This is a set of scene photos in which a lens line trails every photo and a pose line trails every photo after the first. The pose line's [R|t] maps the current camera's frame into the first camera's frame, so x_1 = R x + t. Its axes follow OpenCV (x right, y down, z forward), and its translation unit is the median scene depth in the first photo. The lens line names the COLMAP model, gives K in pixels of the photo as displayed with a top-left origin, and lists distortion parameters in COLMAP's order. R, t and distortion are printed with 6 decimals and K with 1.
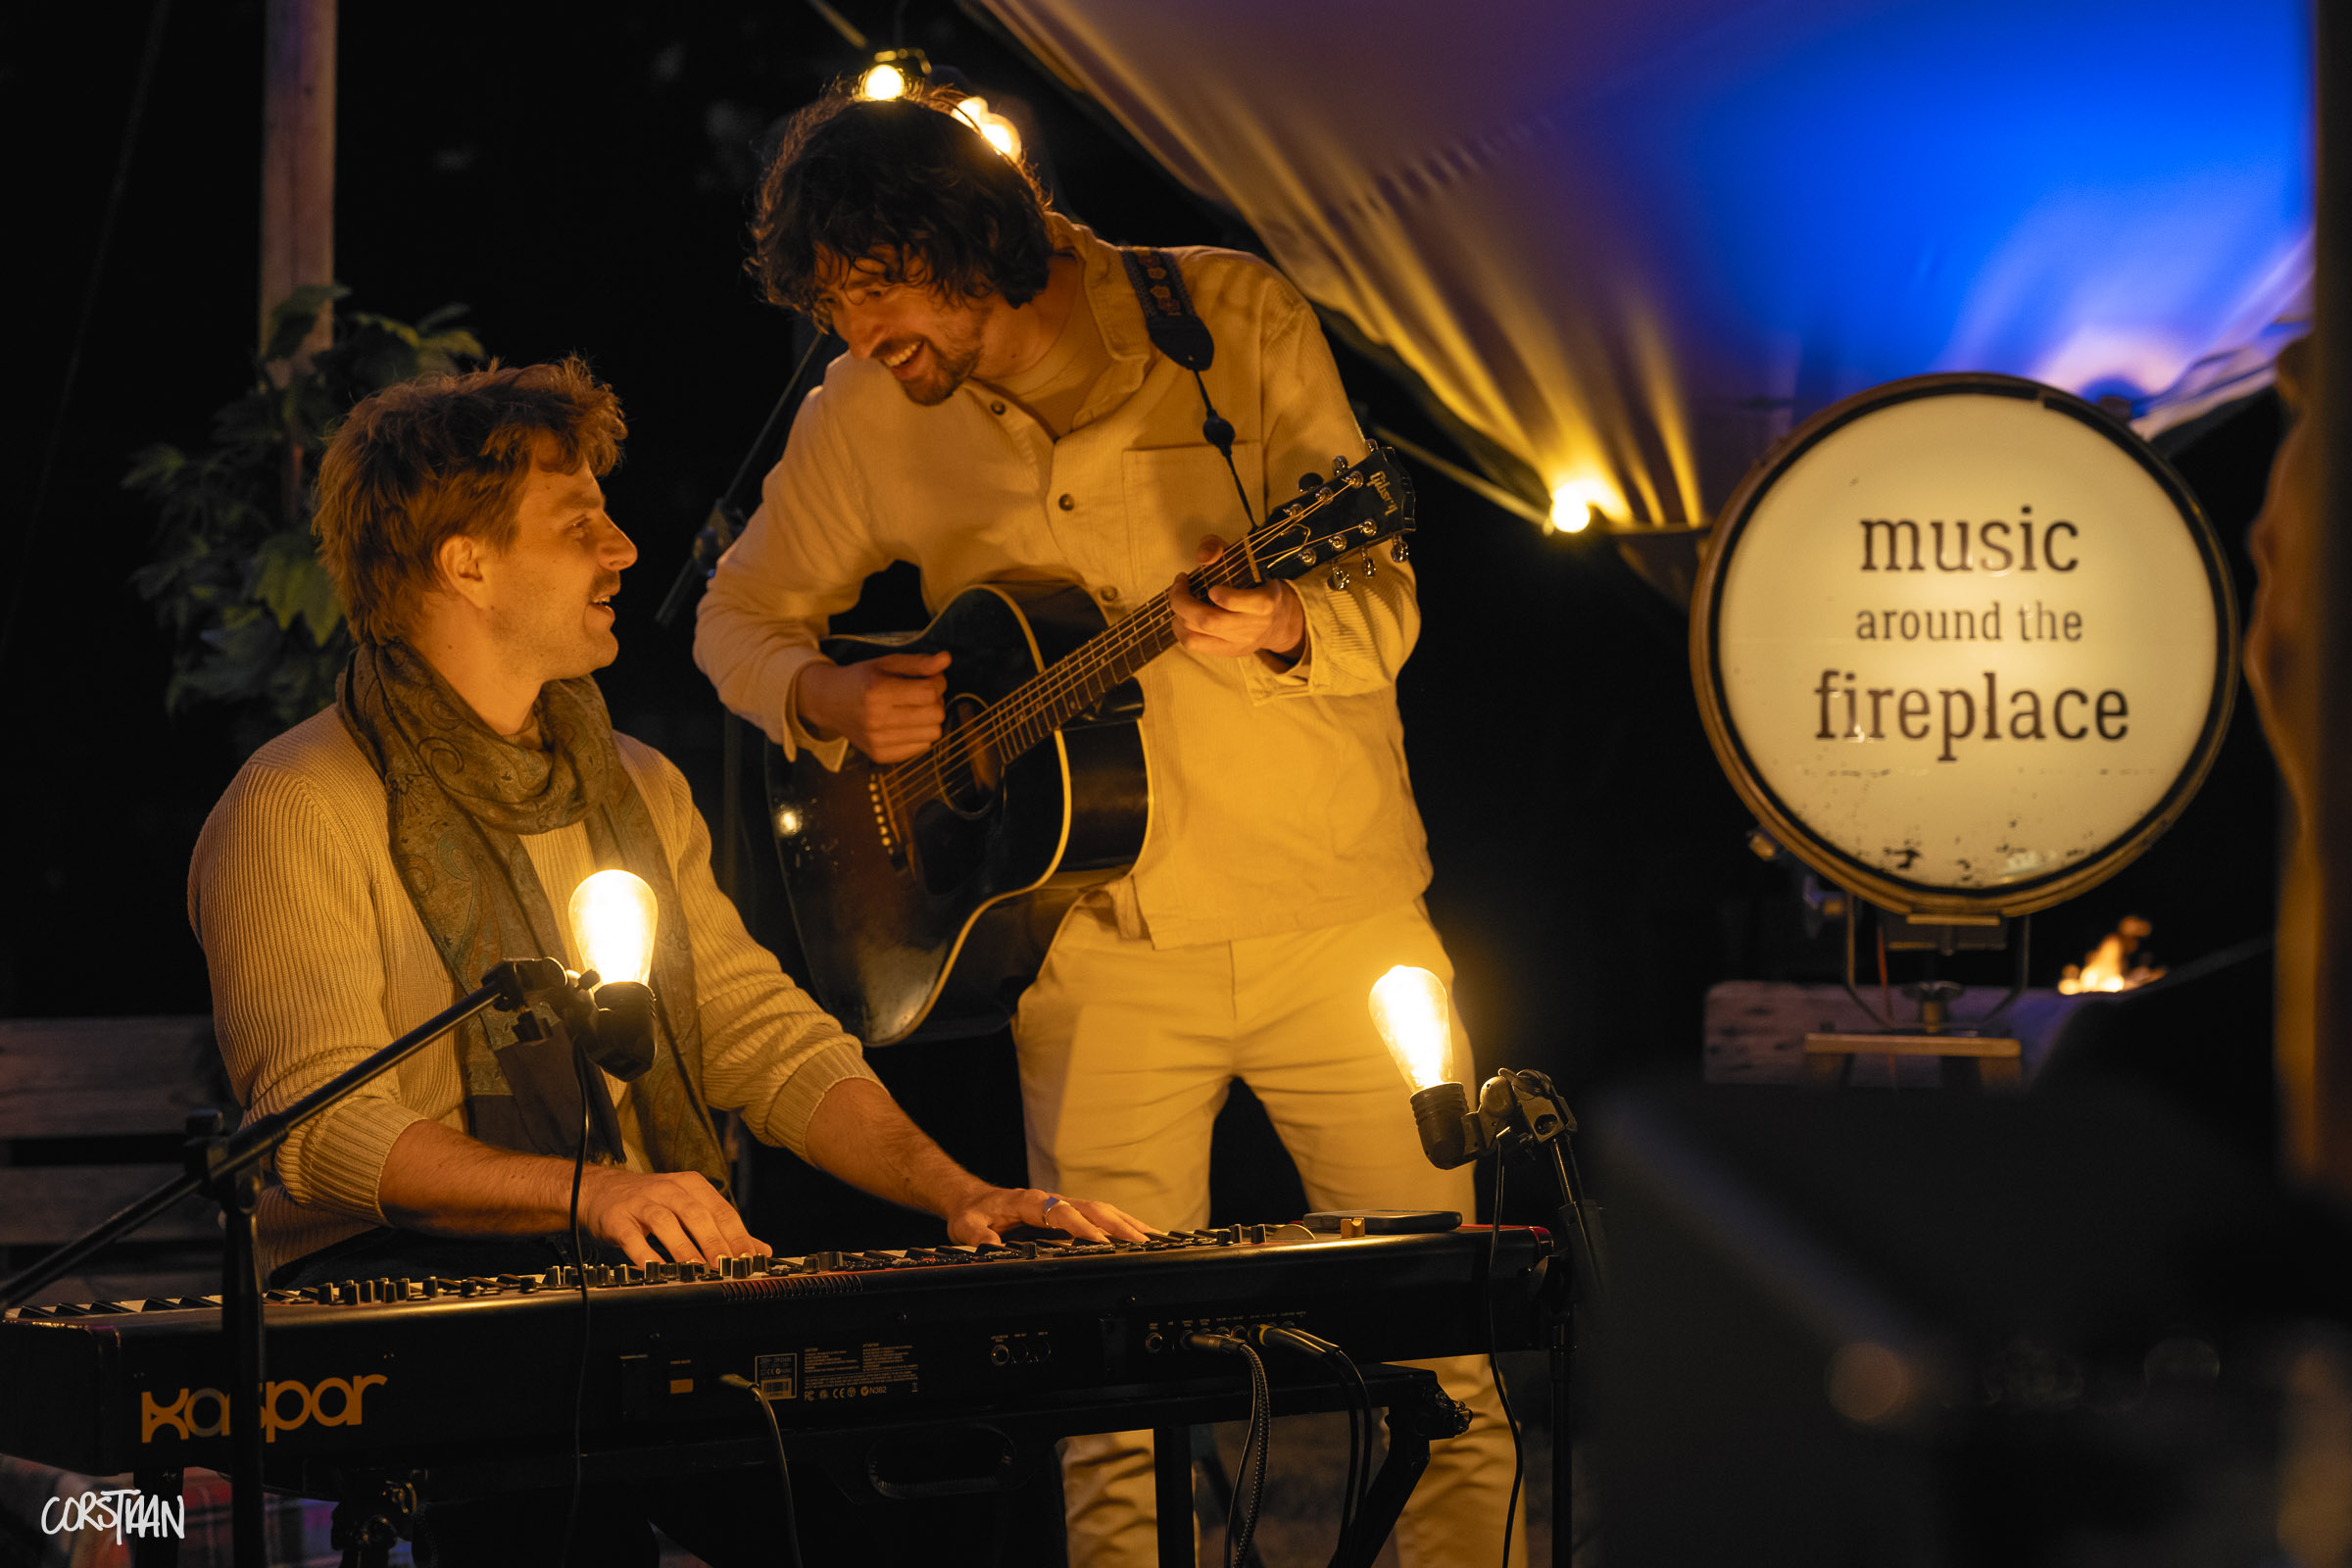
lens RADIAL K [[5043.1, 0, 1158.1], [0, 5043.1, 764.8], [0, 0, 1]] dist [0.002157, 0.000000]
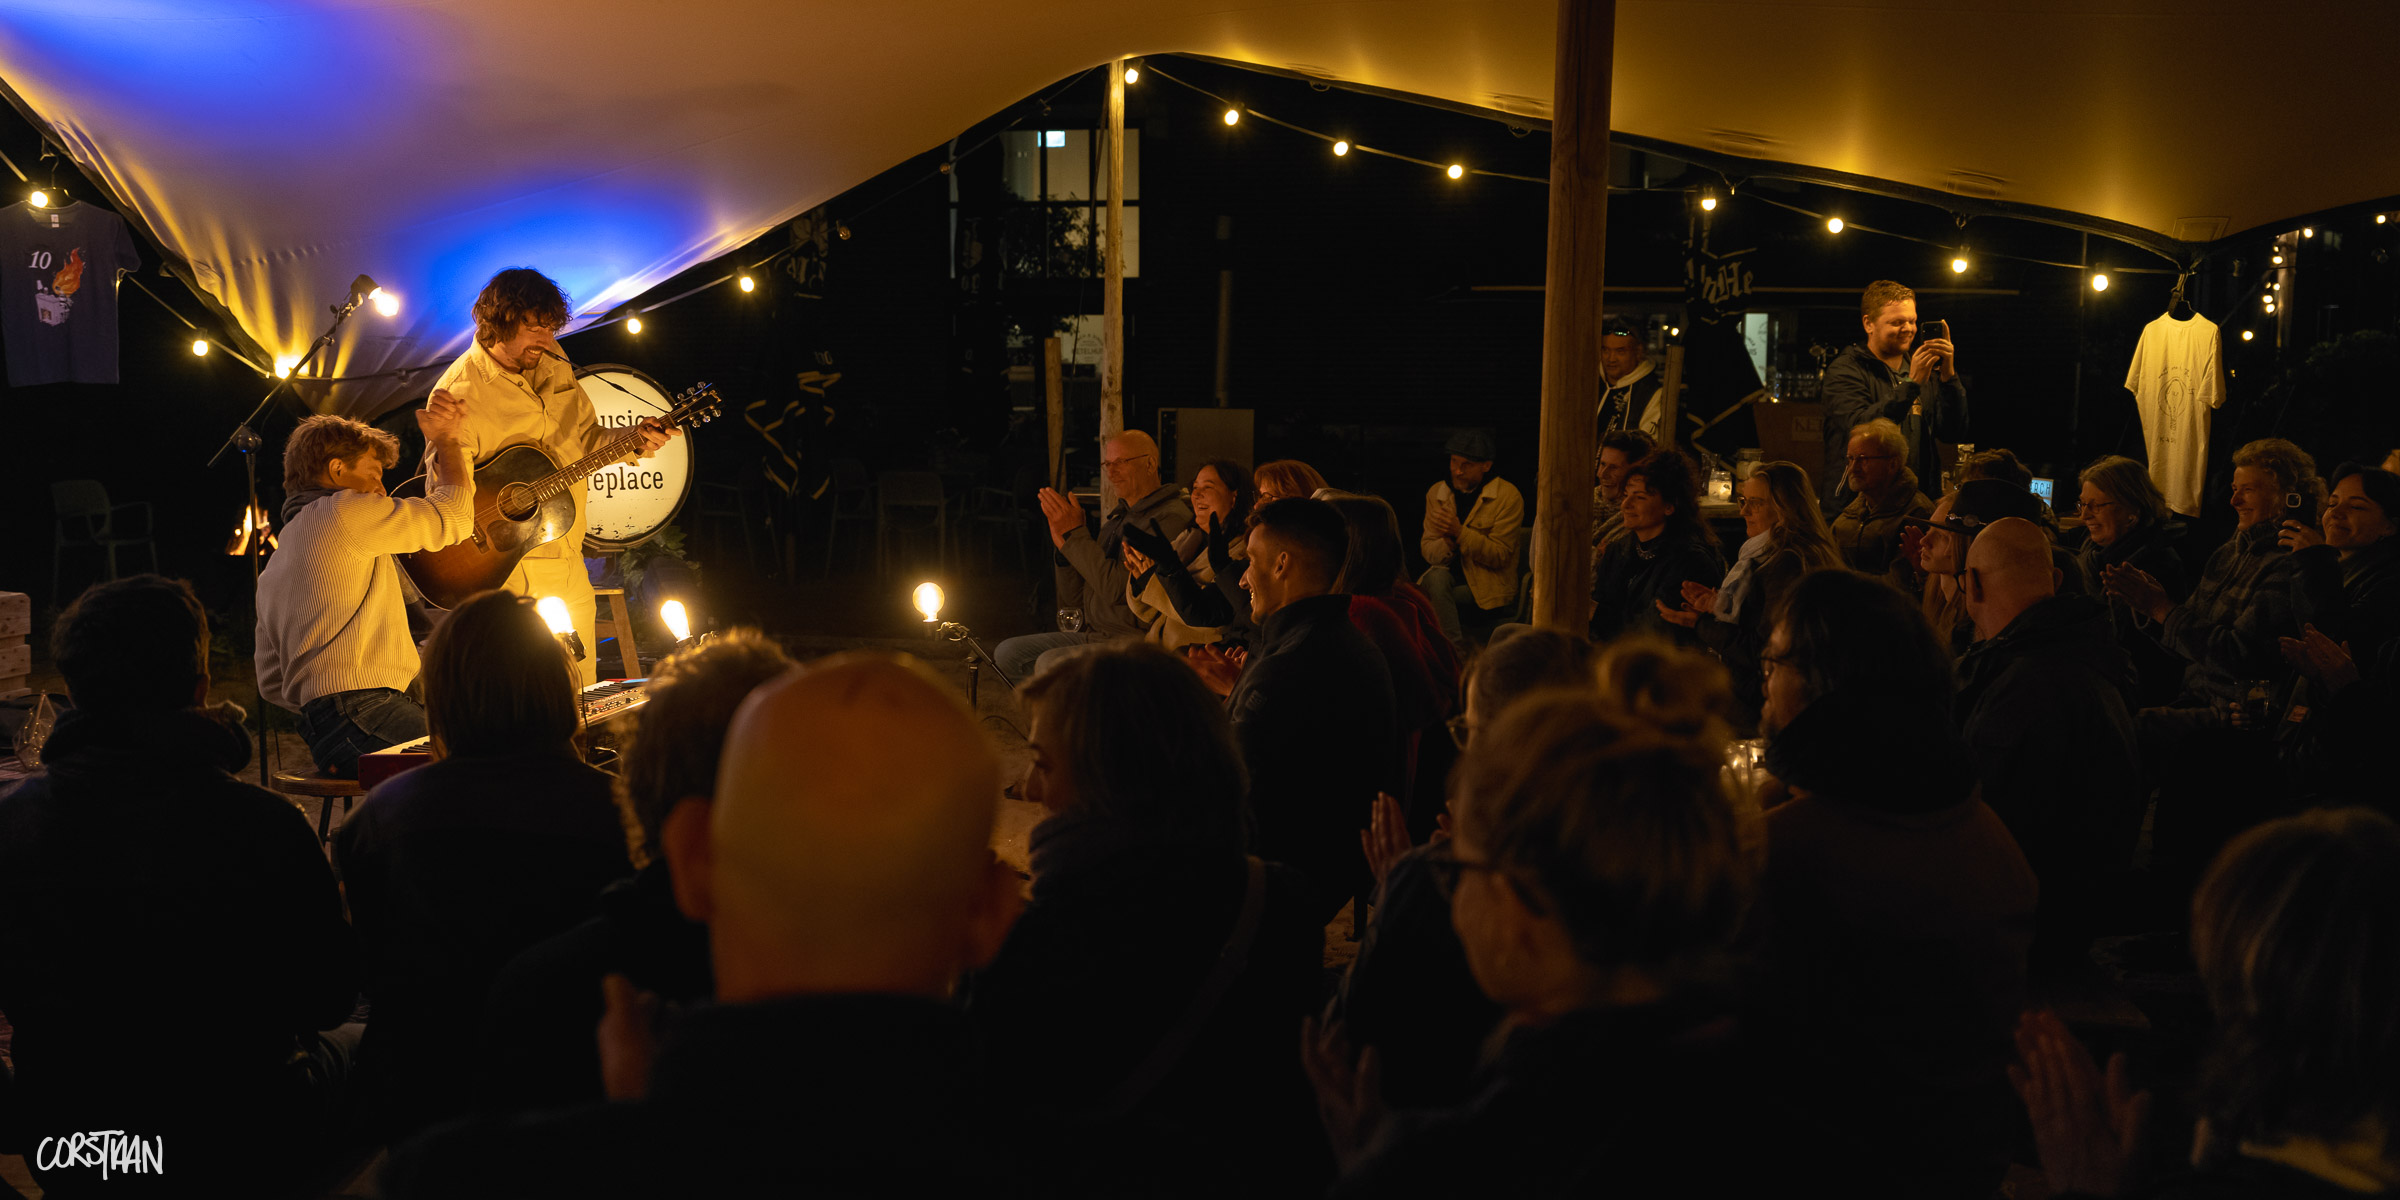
lens RADIAL K [[2293.3, 0, 1149.4], [0, 2293.3, 607.4], [0, 0, 1]] dist [-0.000428, 0.000000]
pose [[0.735770, -0.066341, 0.673974, -0.521690], [-0.016562, 0.993130, 0.115837, -0.097748], [-0.677029, -0.096391, 0.729617, -0.203610]]
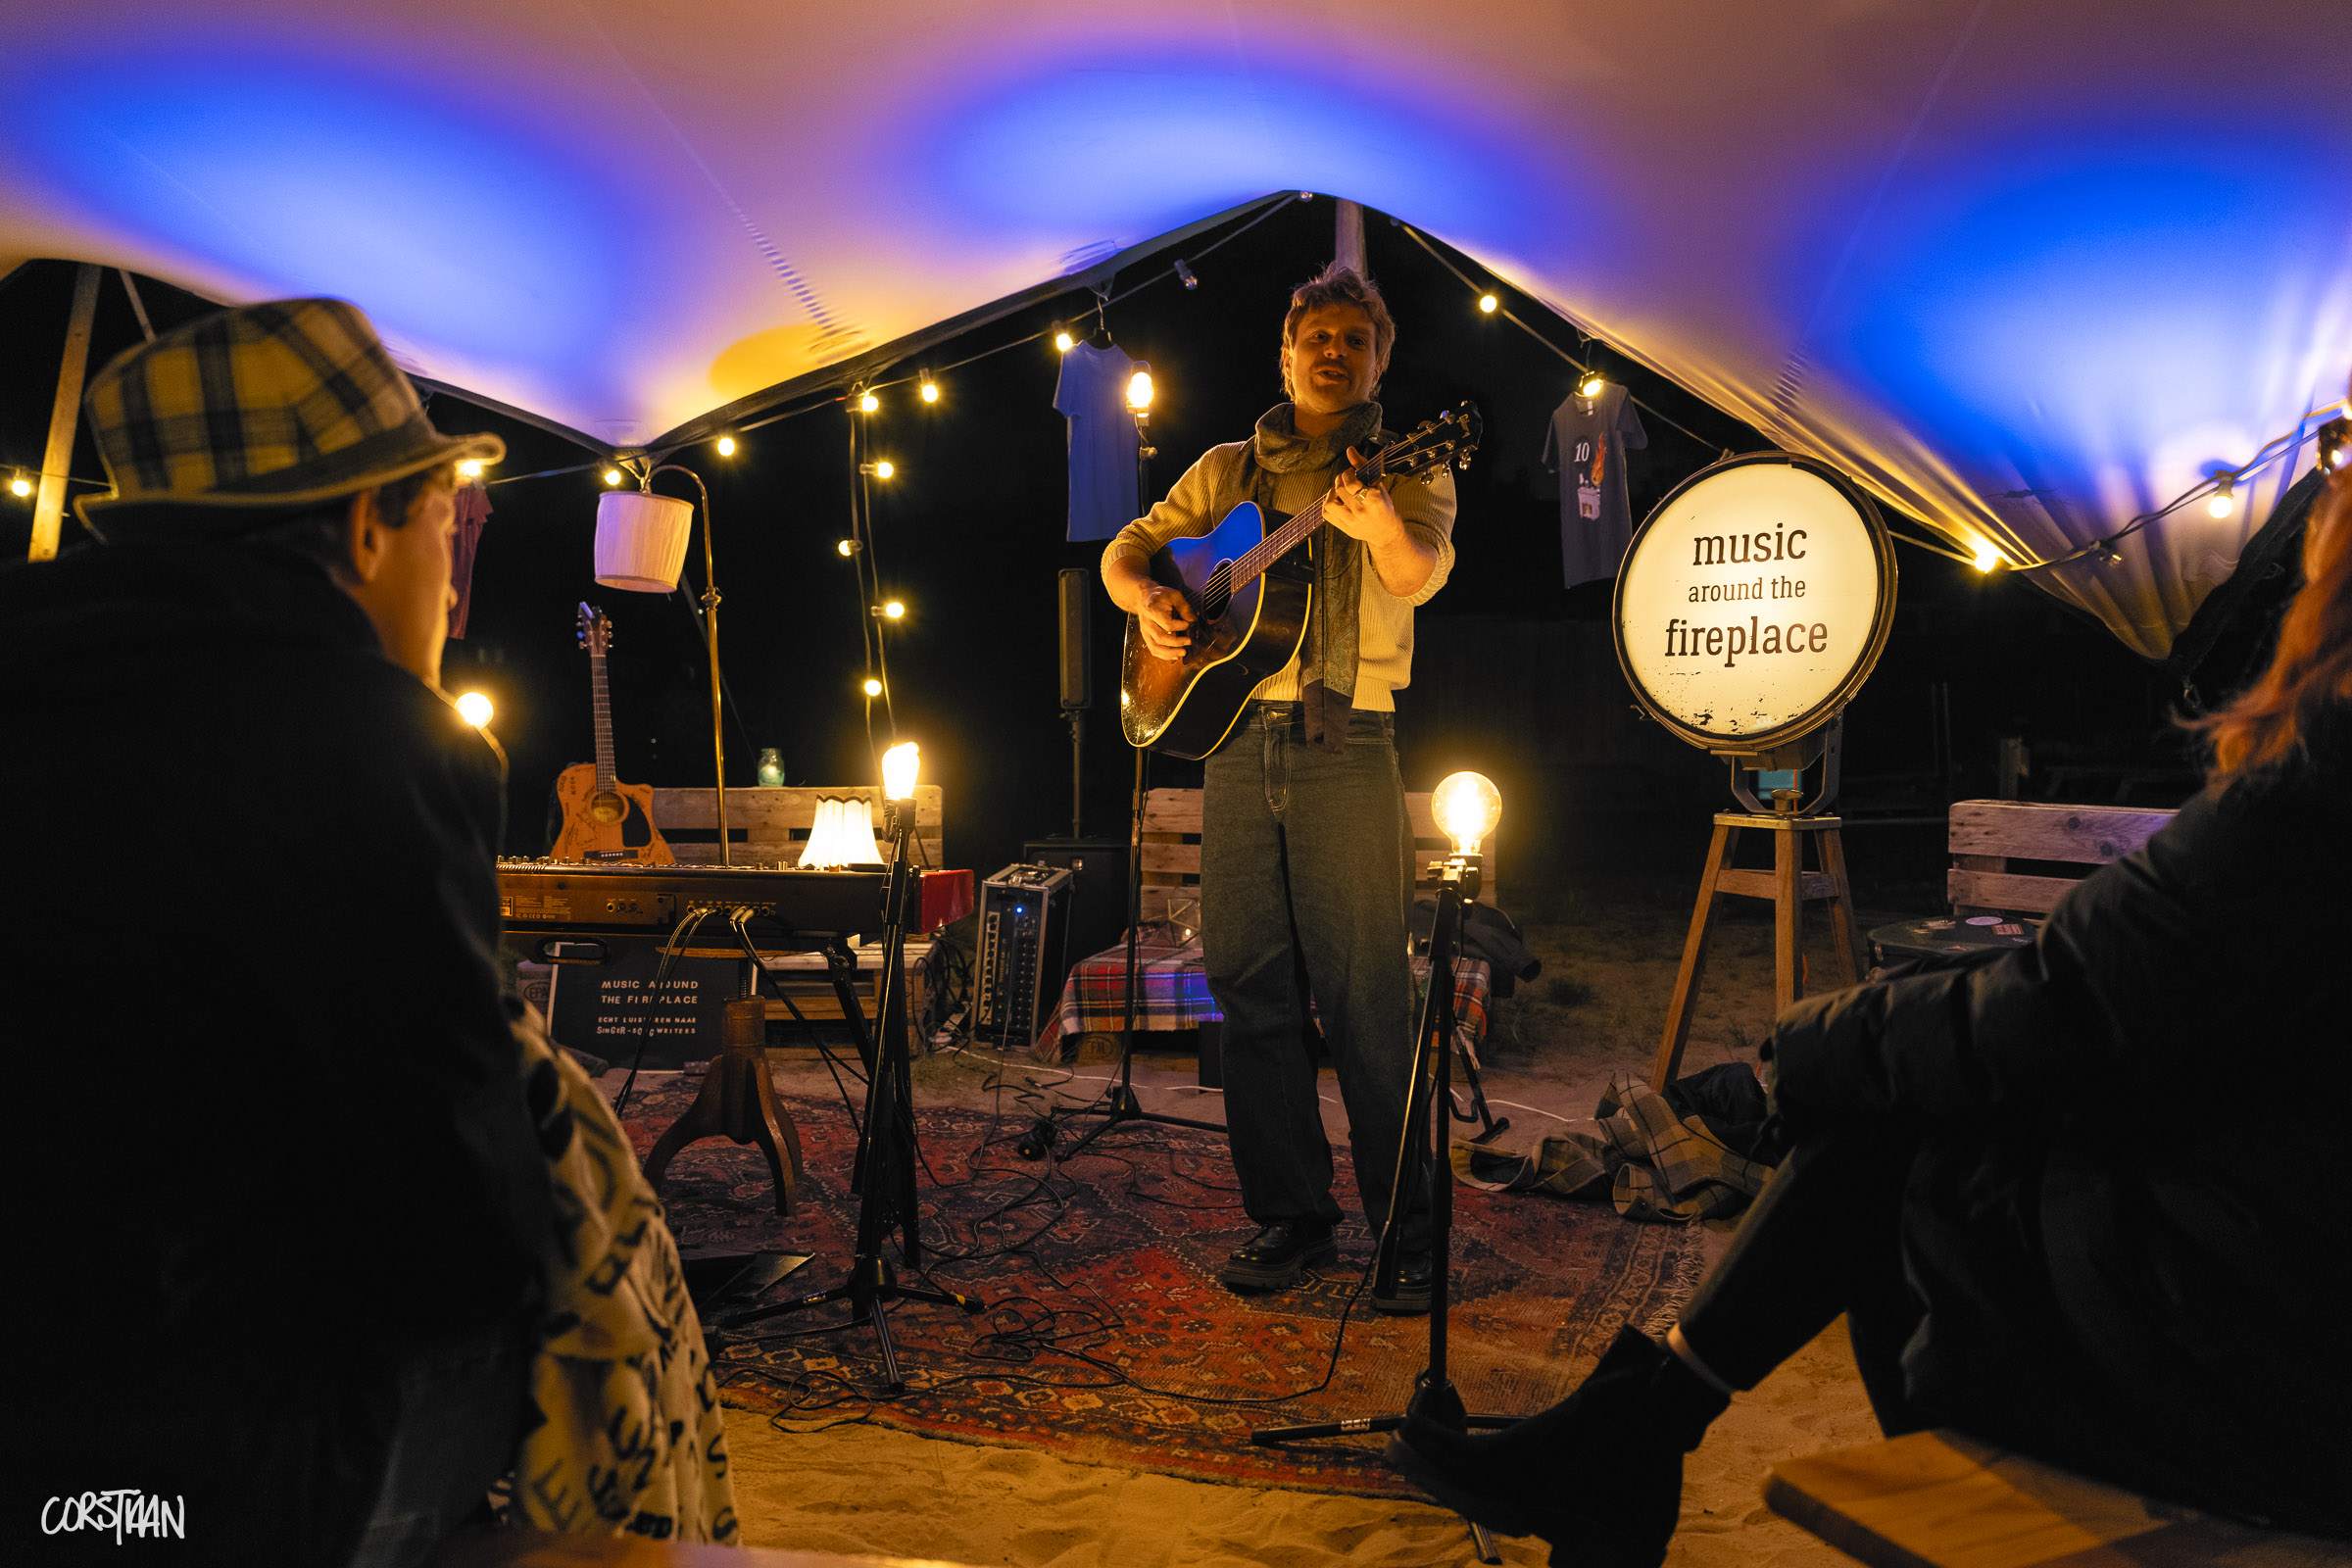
lens RADIAL K [[1716.9, 0, 1128.3], [0, 1716.9, 737.2], [0, 0, 1]] dist [0.025320, 0.001341]
pose [[0.689953, 0.007119, -0.723819, 0.457669], [-0.003685, 0.999973, 0.006322, 0.021826], [0.723845, -0.001694, 0.689961, 0.410812]]
